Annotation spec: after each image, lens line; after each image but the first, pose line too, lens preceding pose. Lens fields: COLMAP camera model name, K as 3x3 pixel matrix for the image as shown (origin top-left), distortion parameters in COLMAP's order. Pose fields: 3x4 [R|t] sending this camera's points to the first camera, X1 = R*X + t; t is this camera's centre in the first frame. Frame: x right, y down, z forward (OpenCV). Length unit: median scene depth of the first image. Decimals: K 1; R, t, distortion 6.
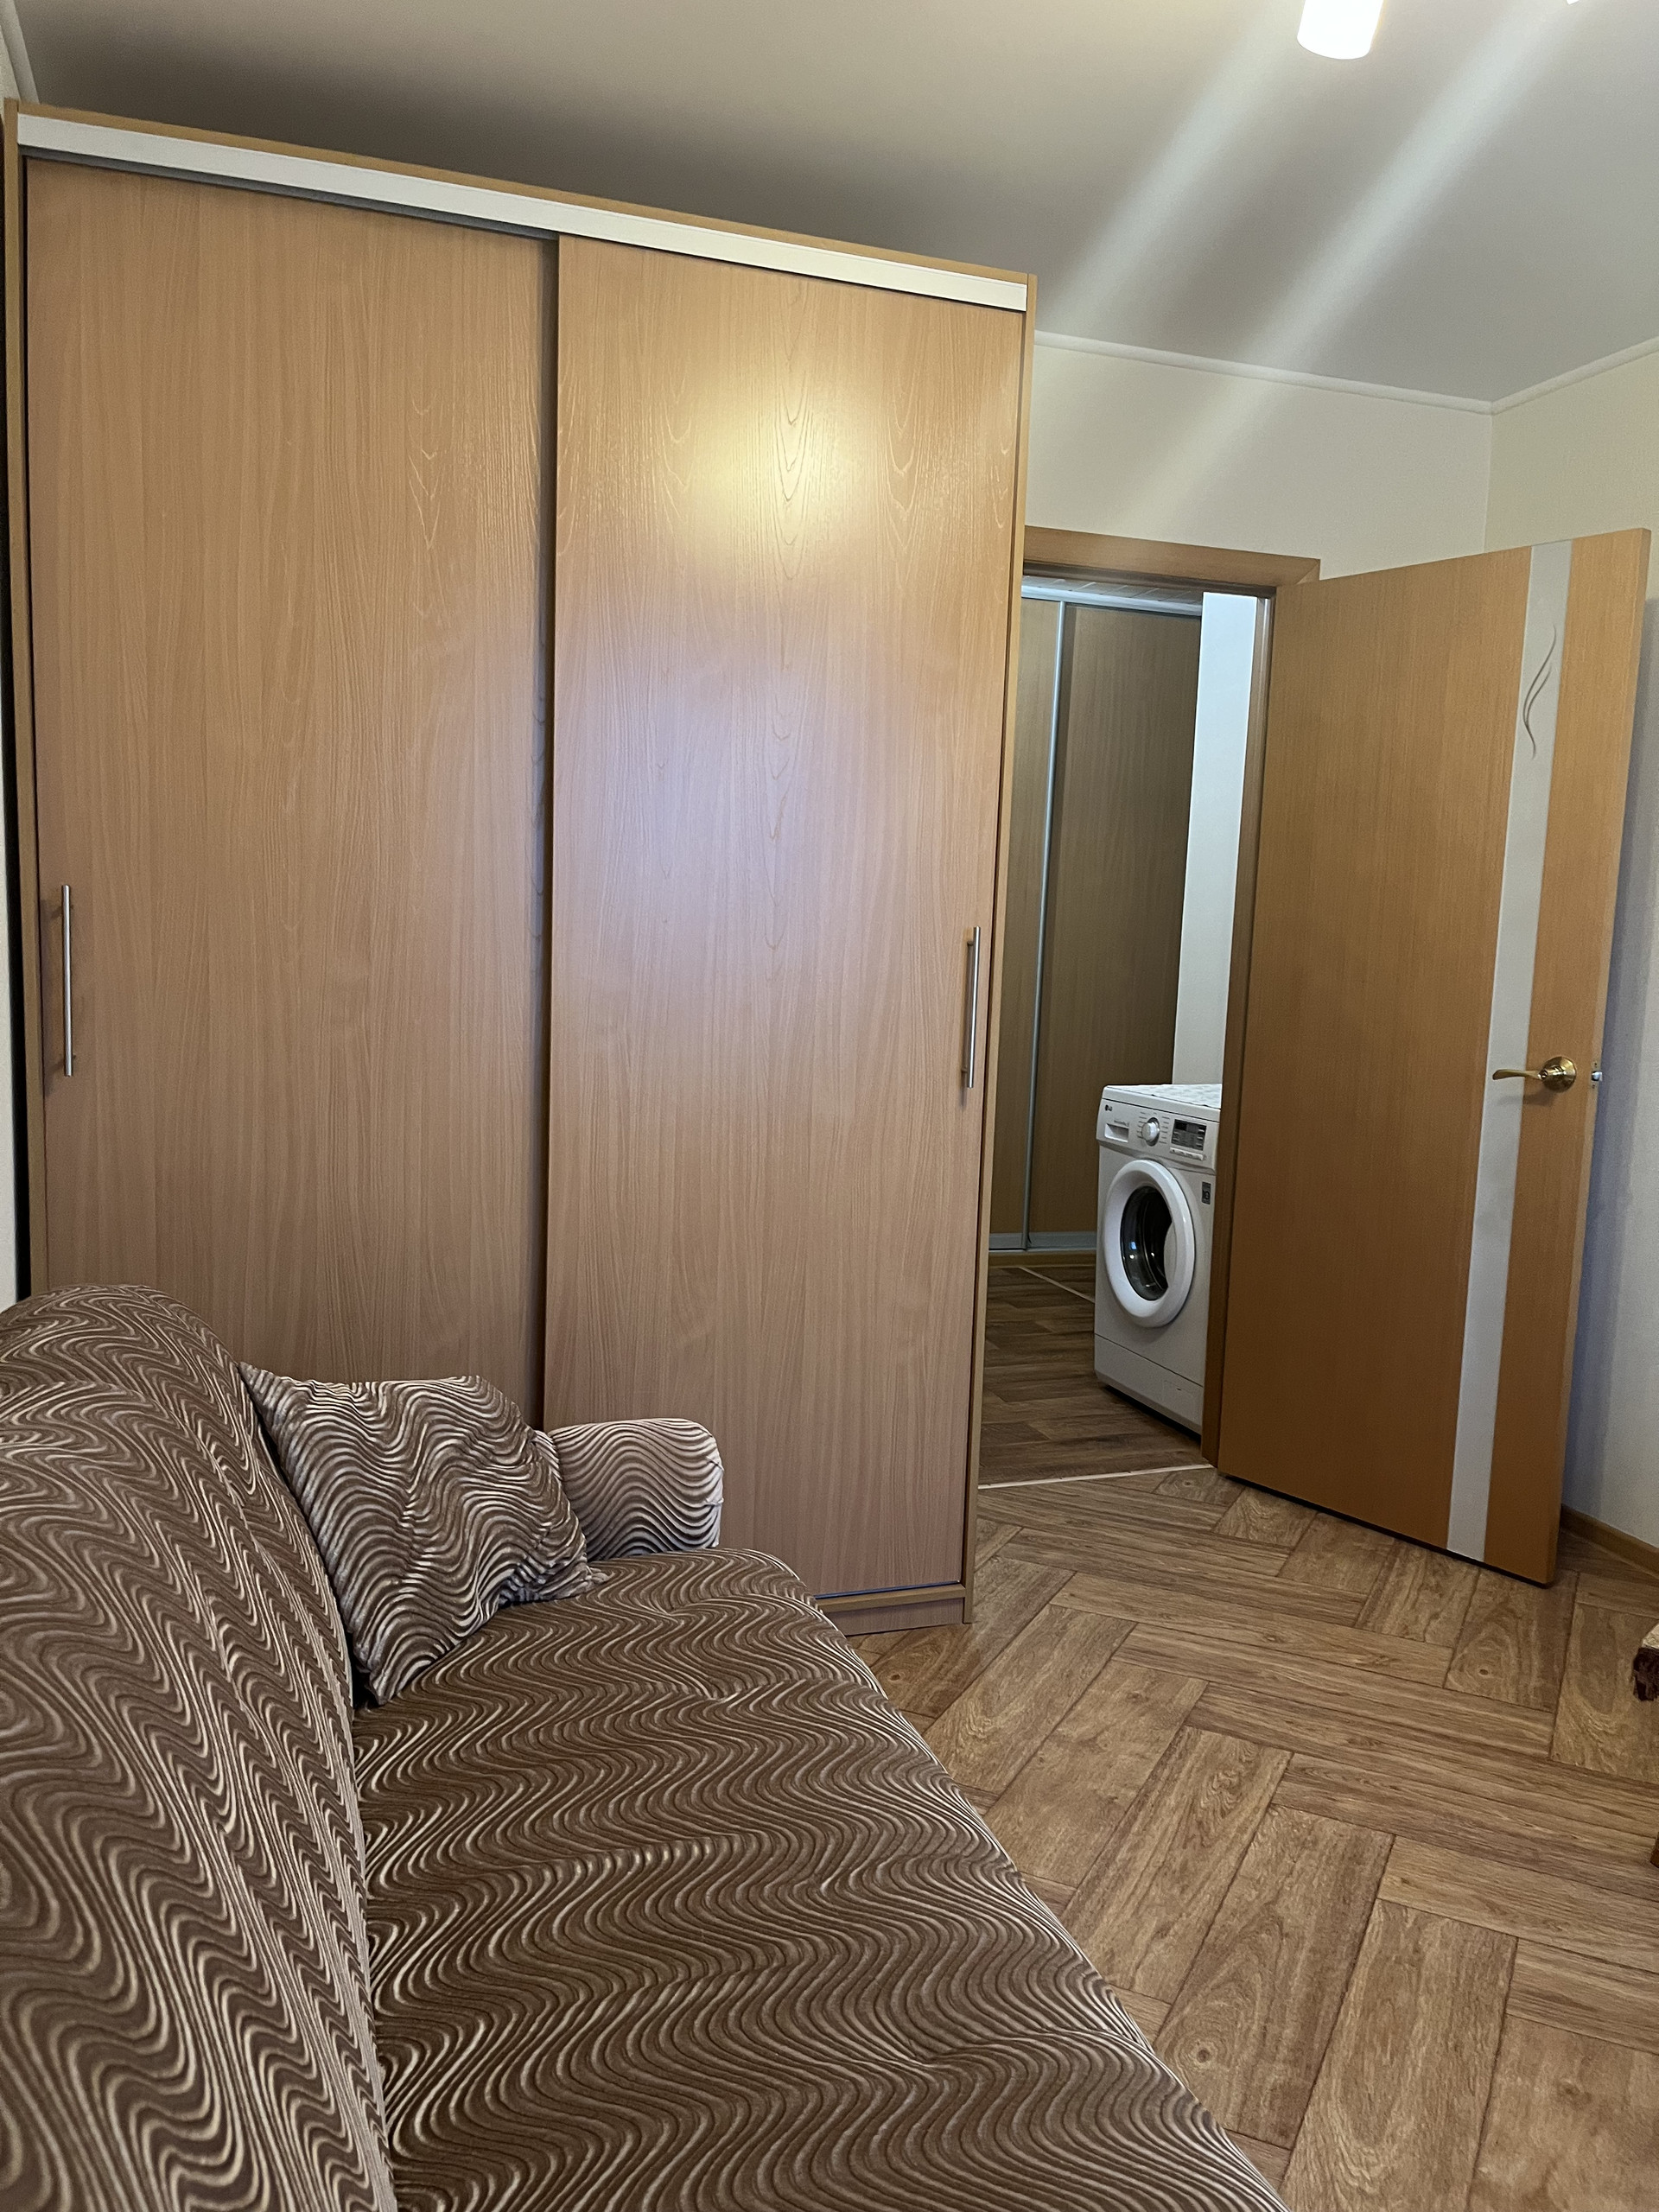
lens RADIAL K [[1662.6, 0, 821.6], [0, 1662.6, 1138.4], [0, 0, 1]] dist [0.068949, -0.098685]
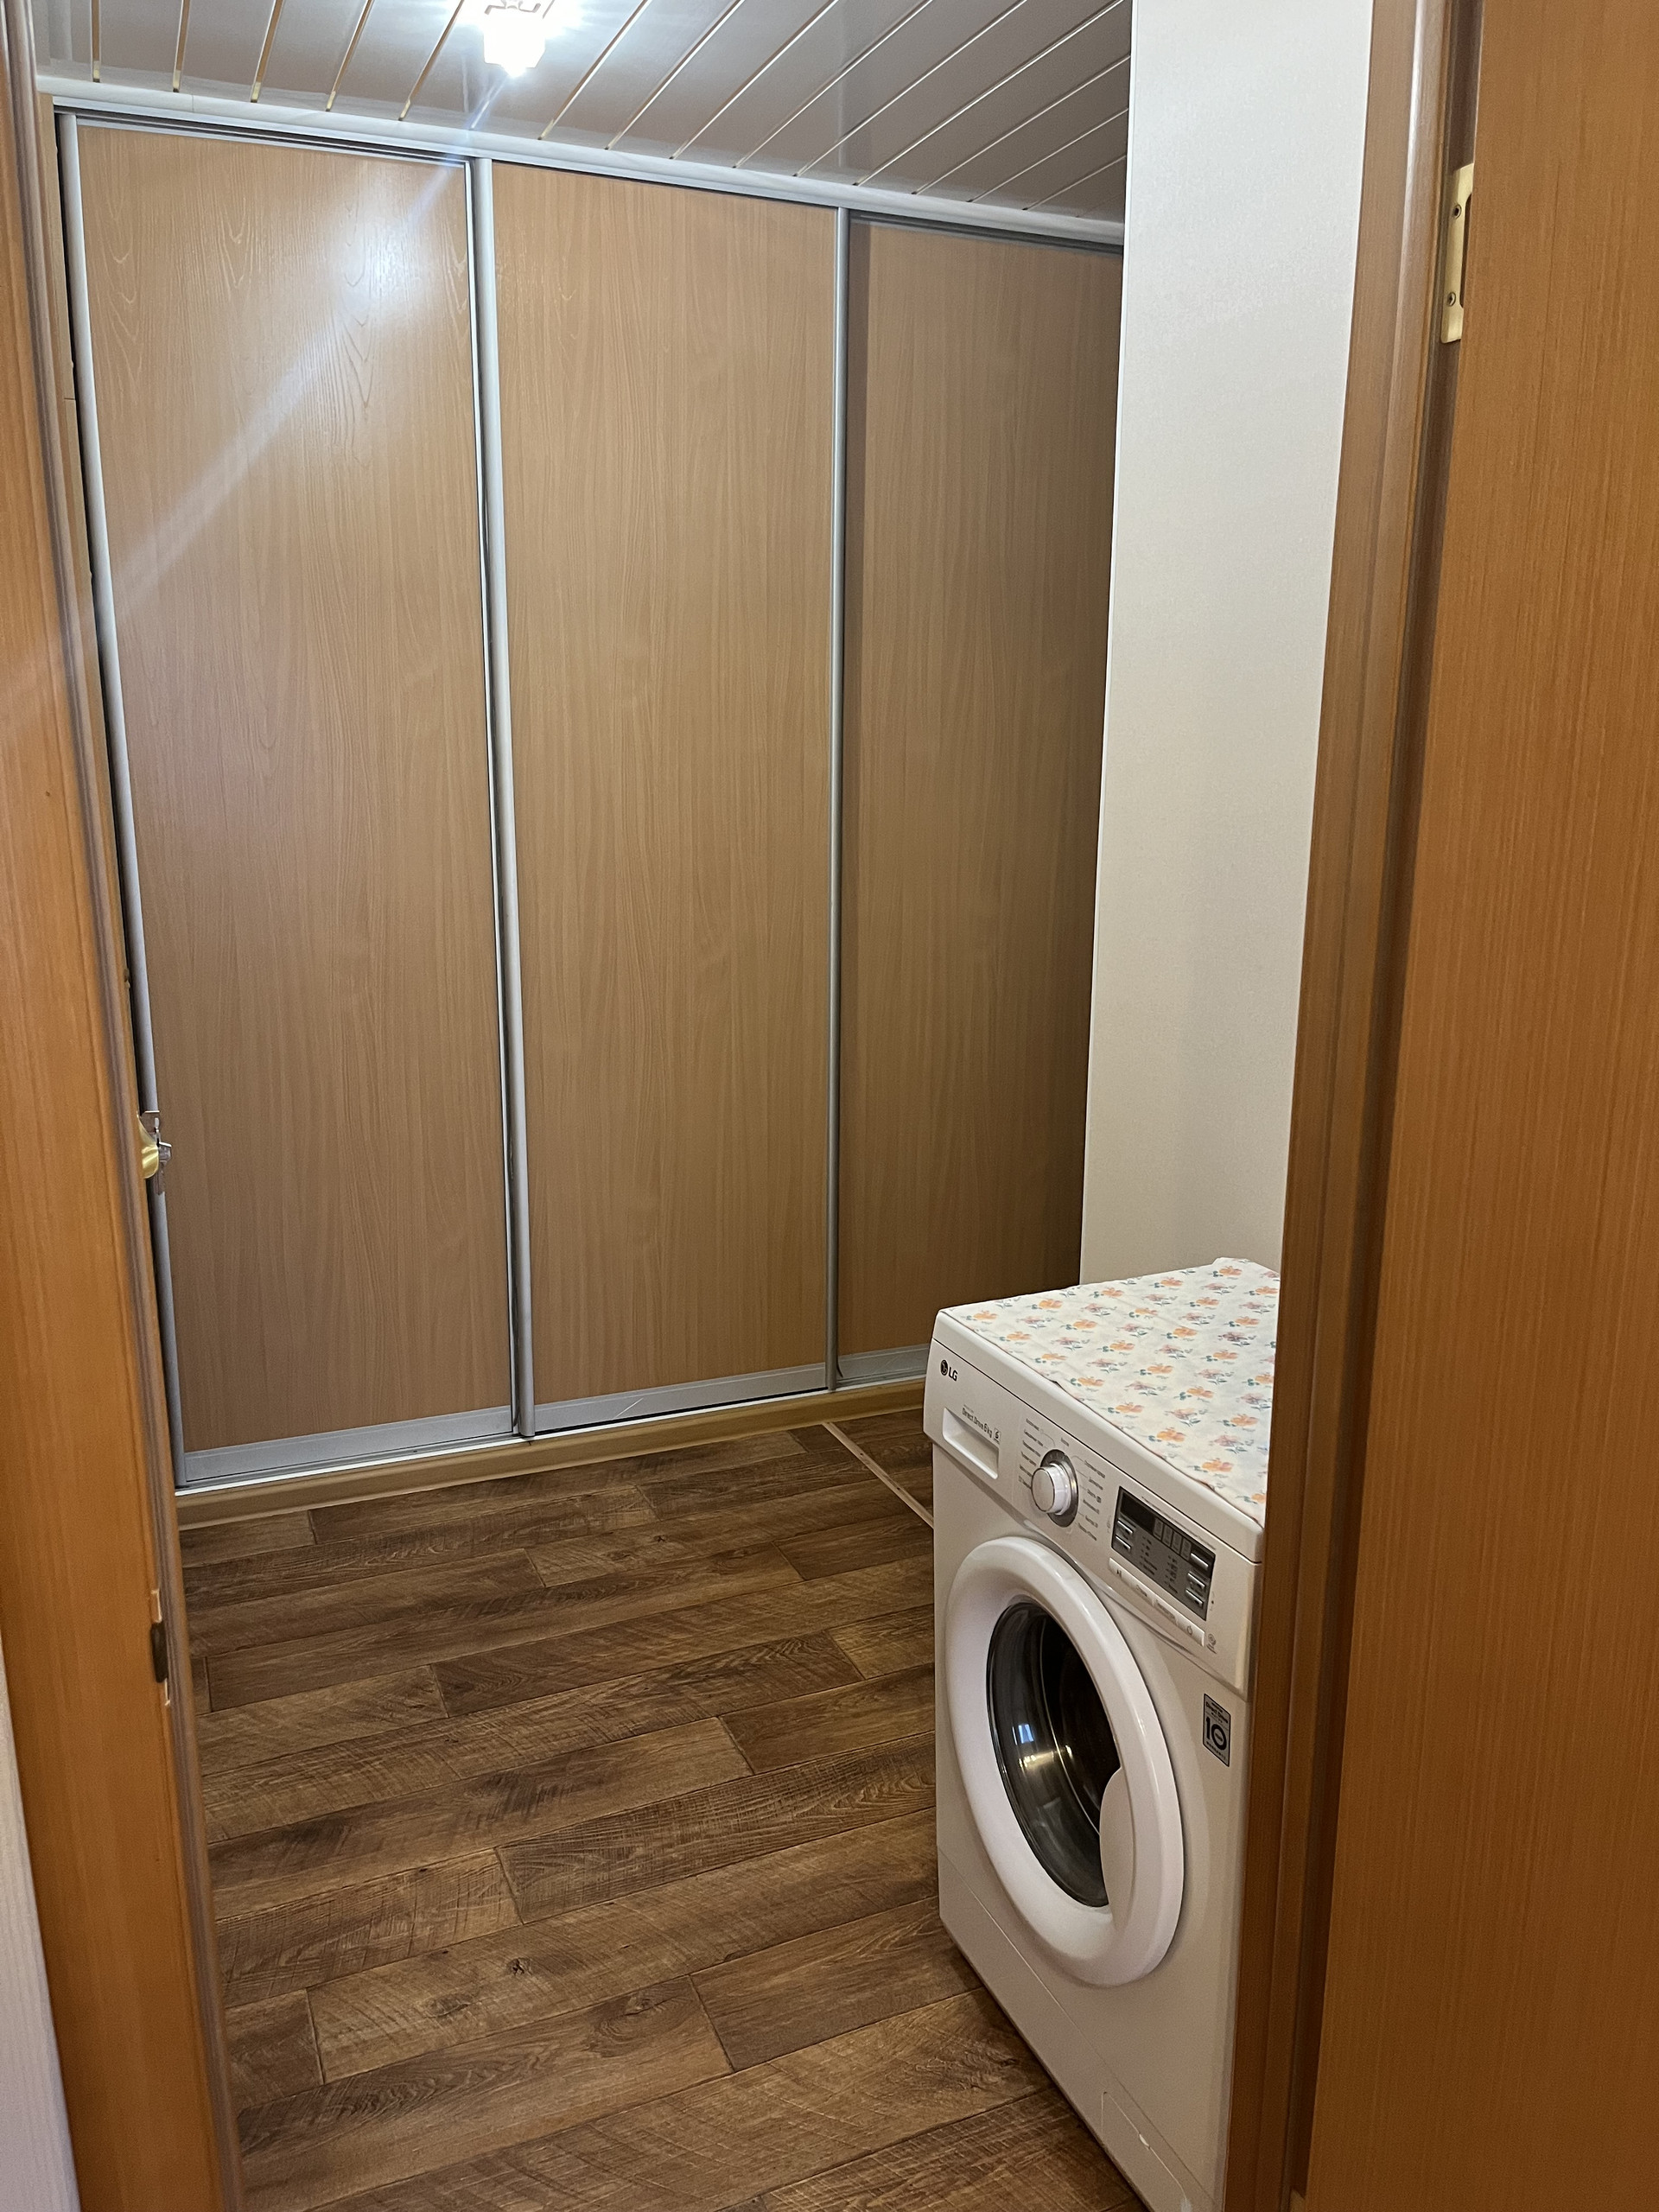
lens RADIAL K [[1662.6, 0, 834.5], [0, 1662.6, 1117.8], [0, 0, 1]] dist [0.068949, -0.098685]
pose [[0.995847, -0.048104, 0.077290, 0.175738], [0.039649, 0.993422, 0.107431, -0.193943], [-0.081950, -0.103921, 0.991204, 0.917102]]
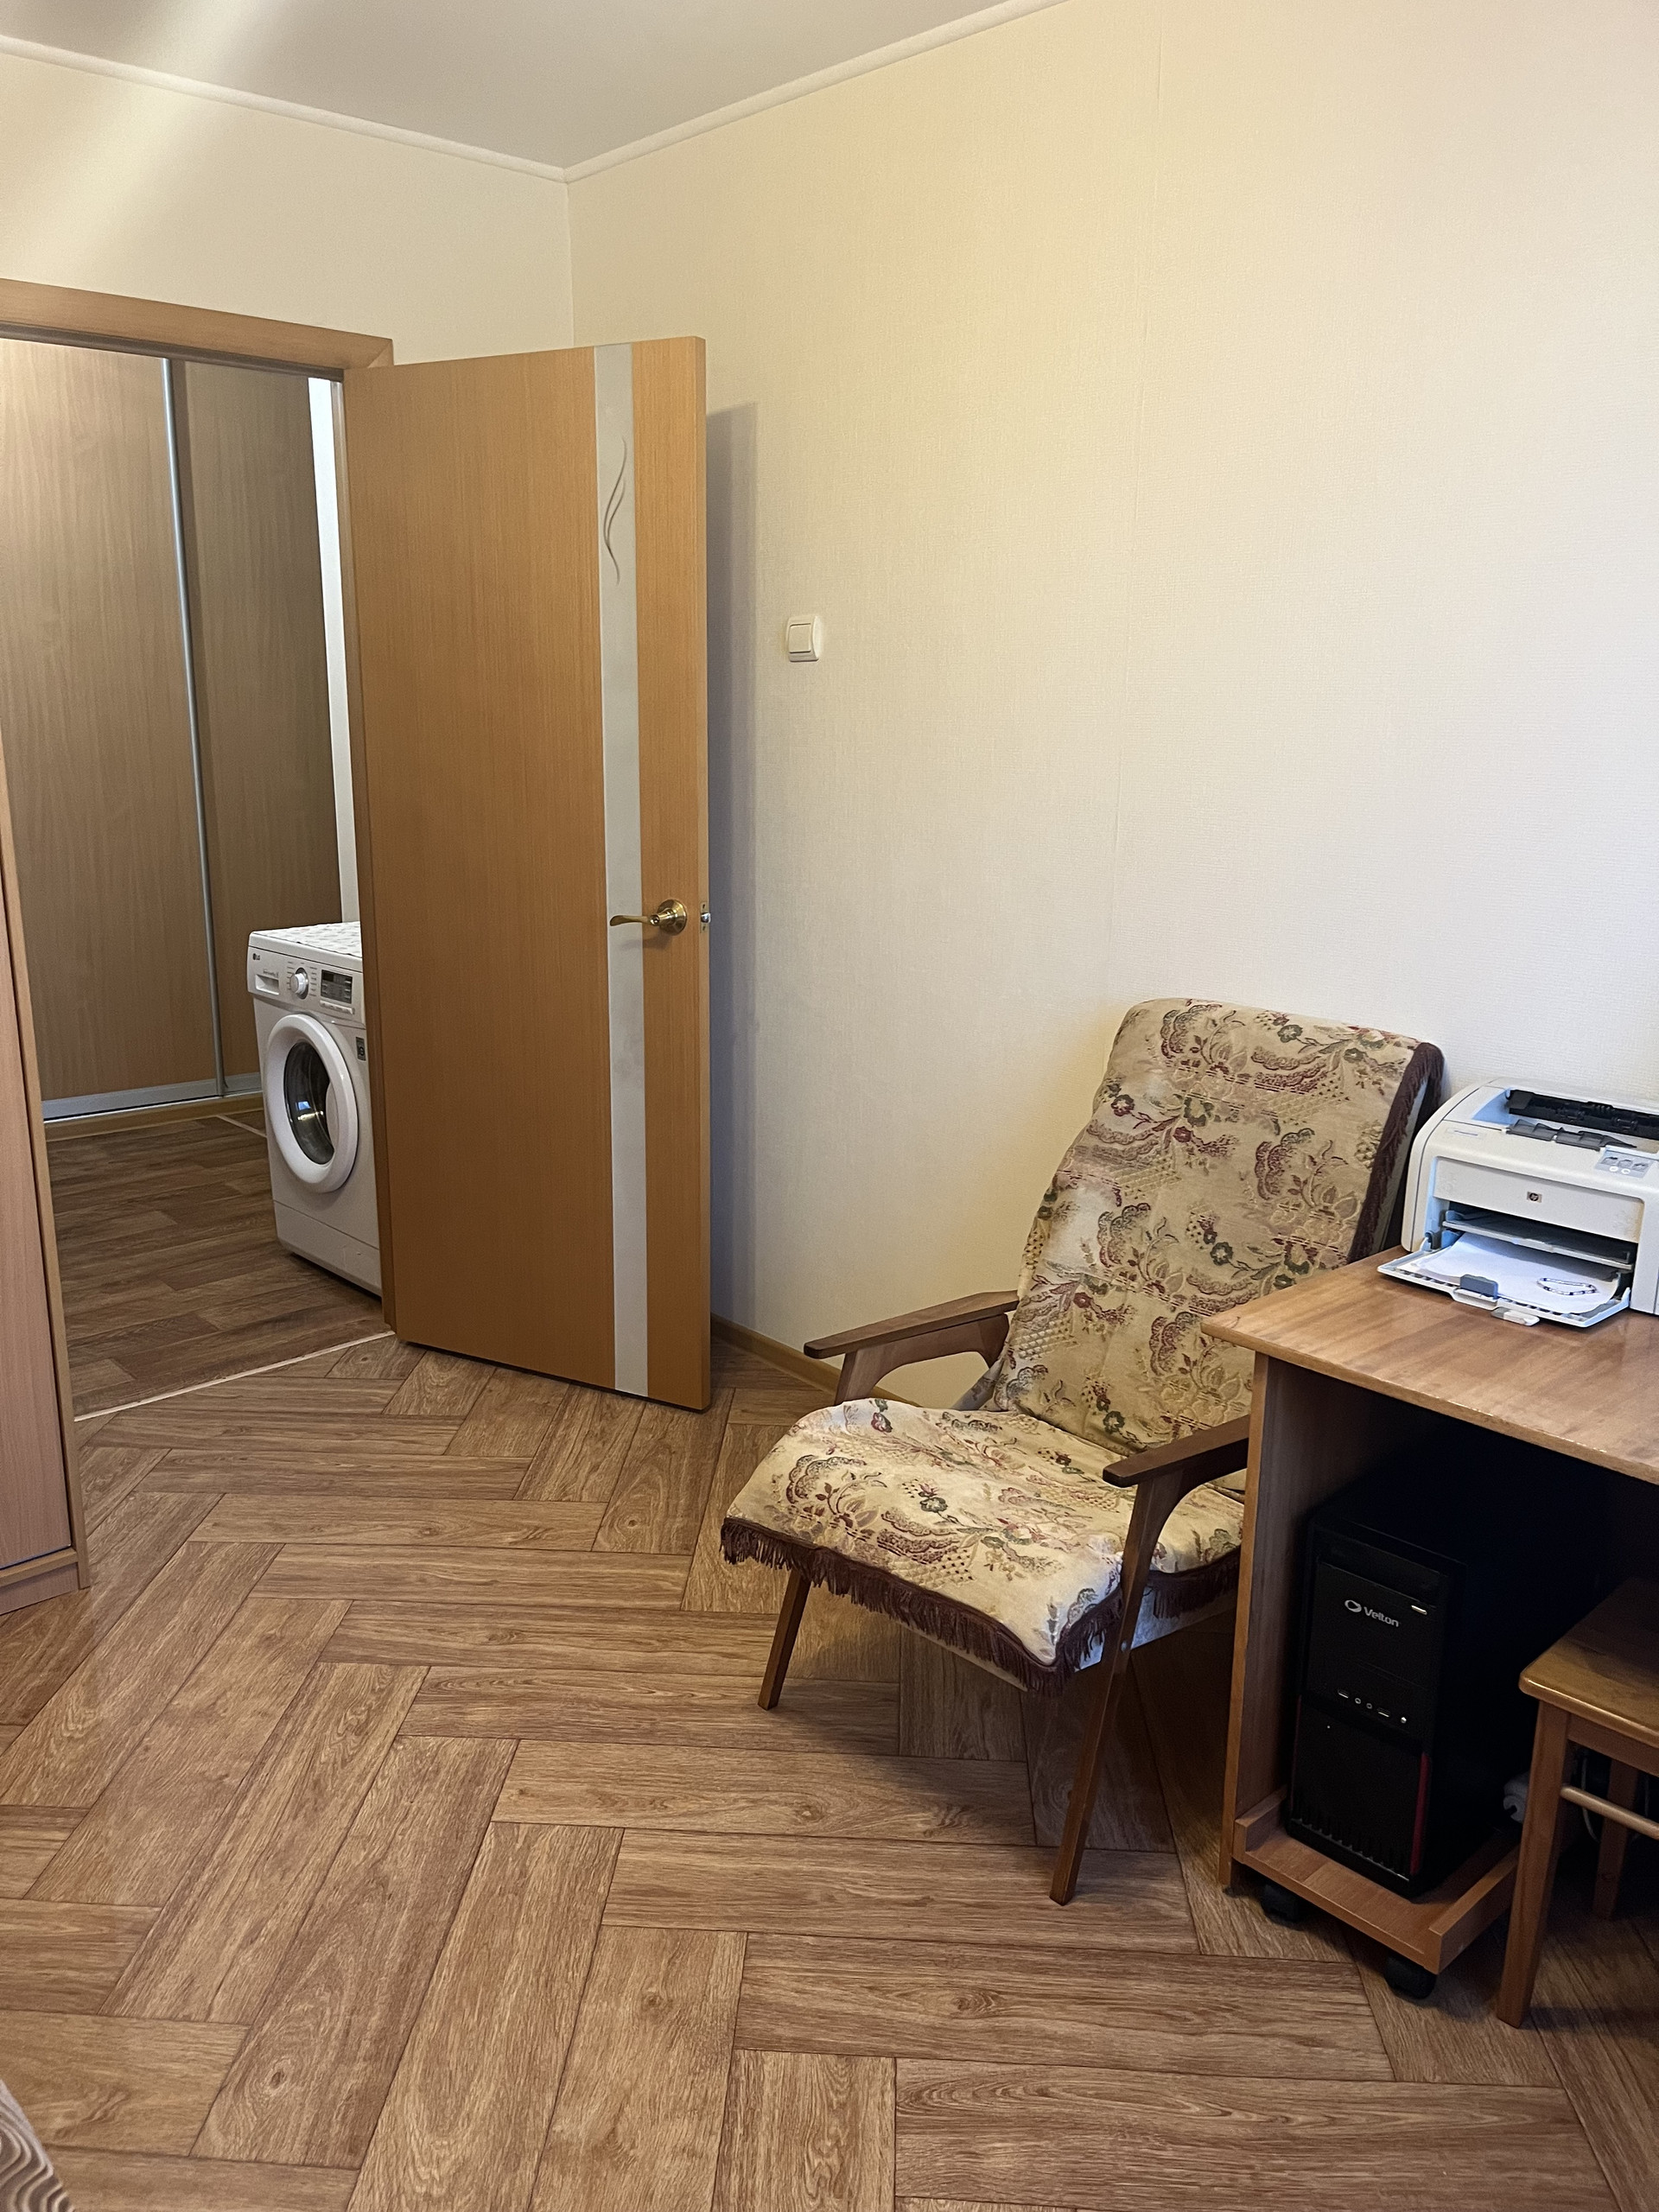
lens RADIAL K [[1662.6, 0, 790.5], [0, 1662.6, 1141.7], [0, 0, 1]] dist [0.068949, -0.098685]
pose [[0.919553, -0.121472, 0.373720, 0.133179], [0.068302, 0.985954, 0.152409, -0.058283], [-0.386984, -0.114623, 0.914934, 0.064546]]
